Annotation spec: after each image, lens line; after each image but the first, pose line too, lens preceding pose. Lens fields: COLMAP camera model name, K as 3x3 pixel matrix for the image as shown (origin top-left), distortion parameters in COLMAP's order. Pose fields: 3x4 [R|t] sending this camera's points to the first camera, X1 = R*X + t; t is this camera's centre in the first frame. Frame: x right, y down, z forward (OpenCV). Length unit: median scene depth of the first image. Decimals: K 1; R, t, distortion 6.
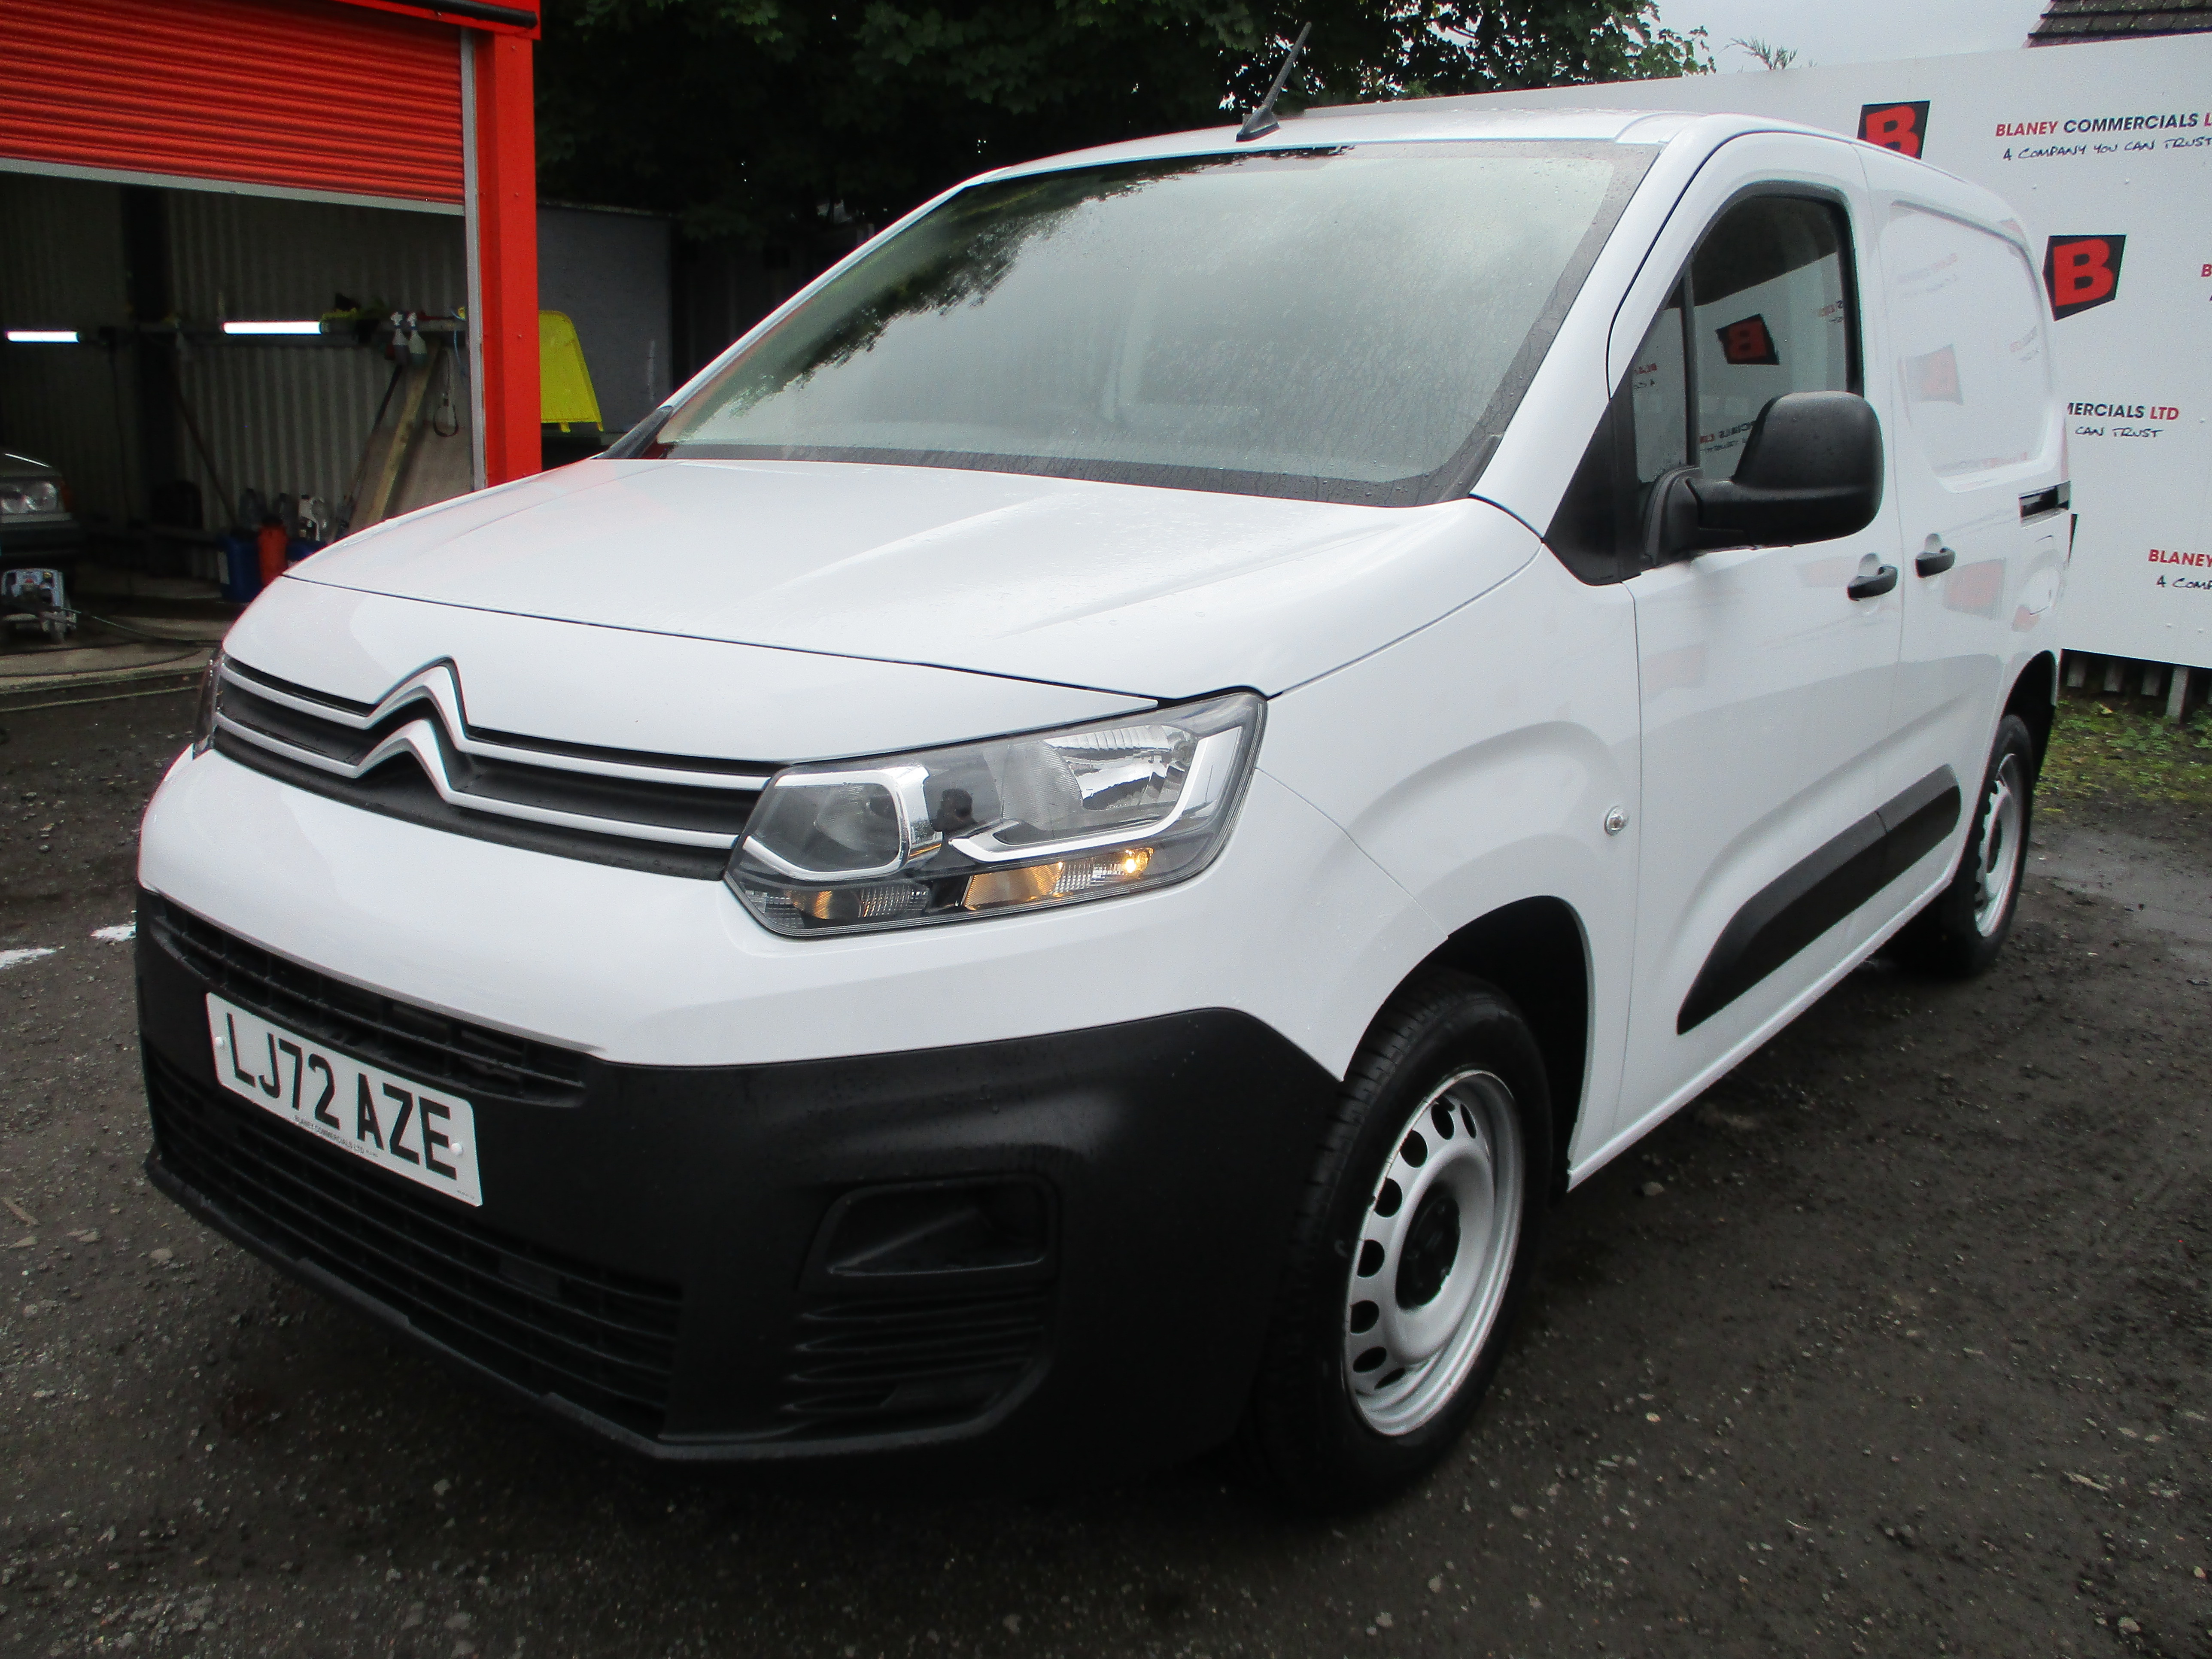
lens RADIAL K [[1798.2, 0, 1067.8], [0, 1798.2, 831.2], [0, 0, 1]] dist [-0.010649, -0.009515]
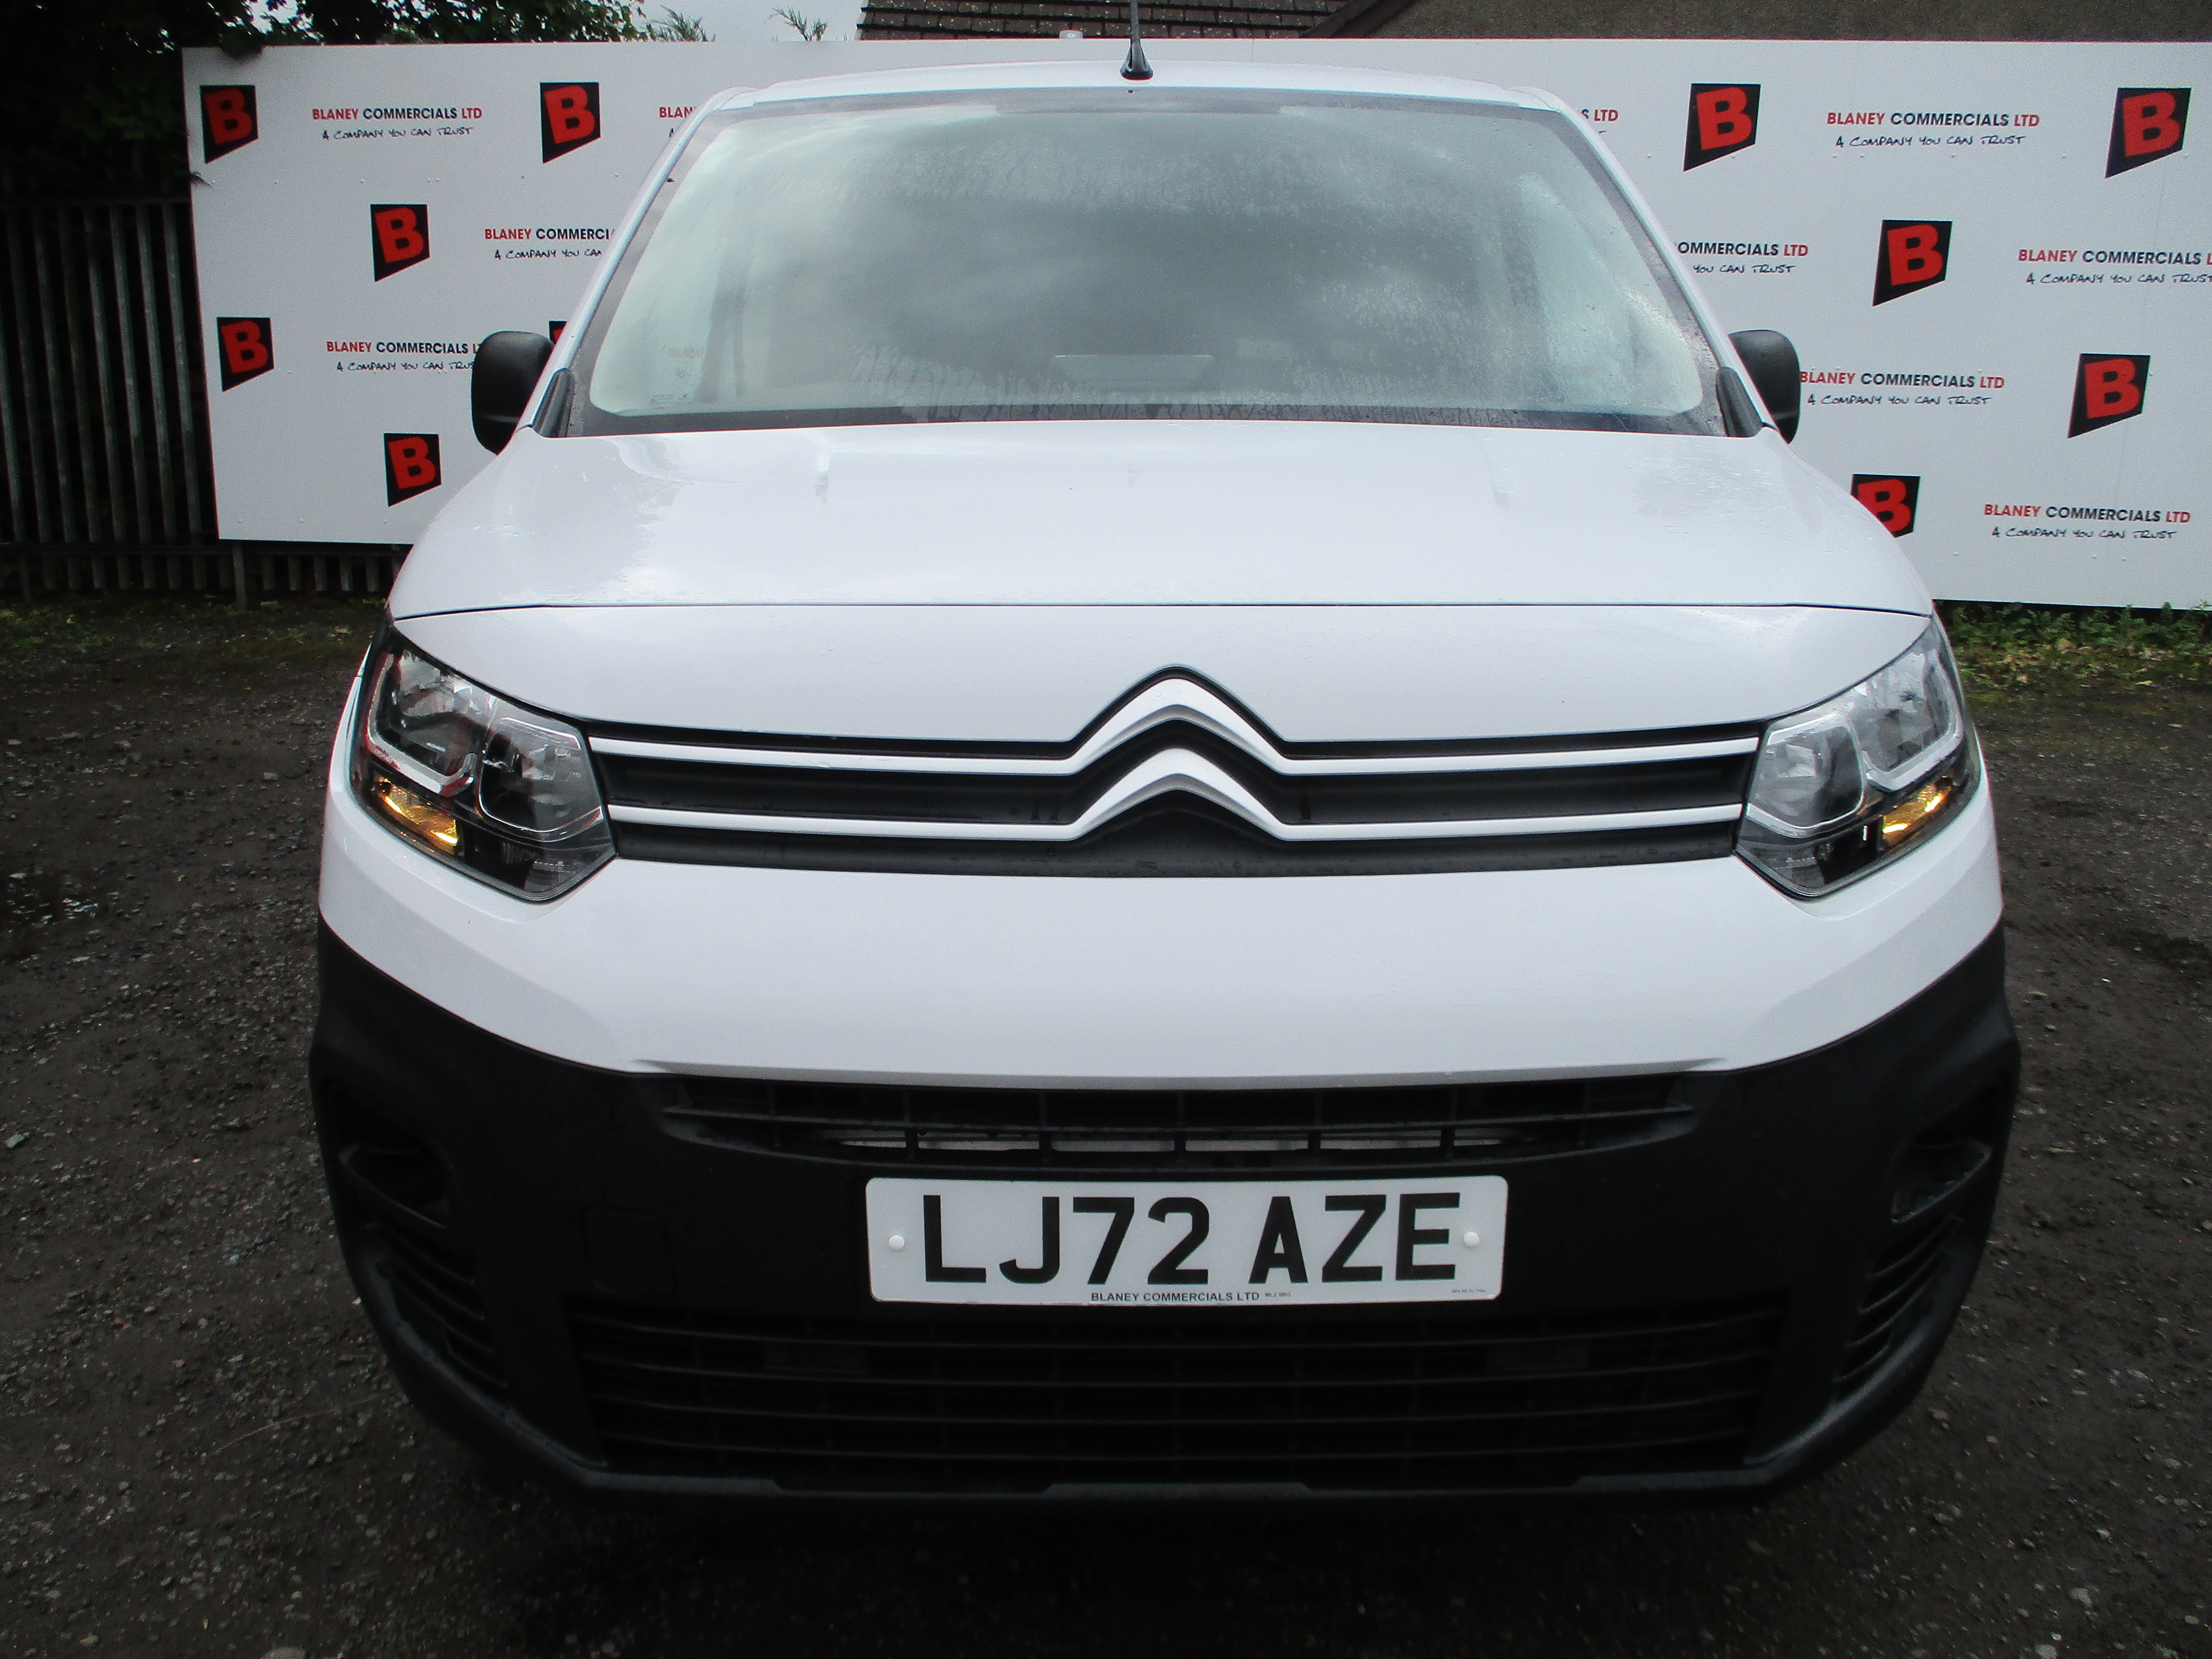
lens RADIAL K [[1722.2, 0, 1460.2], [0, 1722.2, 831.2], [0, 0, 1]] dist [0.060108, -0.206718]
pose [[0.782395, -0.174926, 0.597711, -0.742960], [0.156251, 0.984182, 0.083499, -0.072225], [-0.602862, 0.028064, 0.797351, 0.337318]]
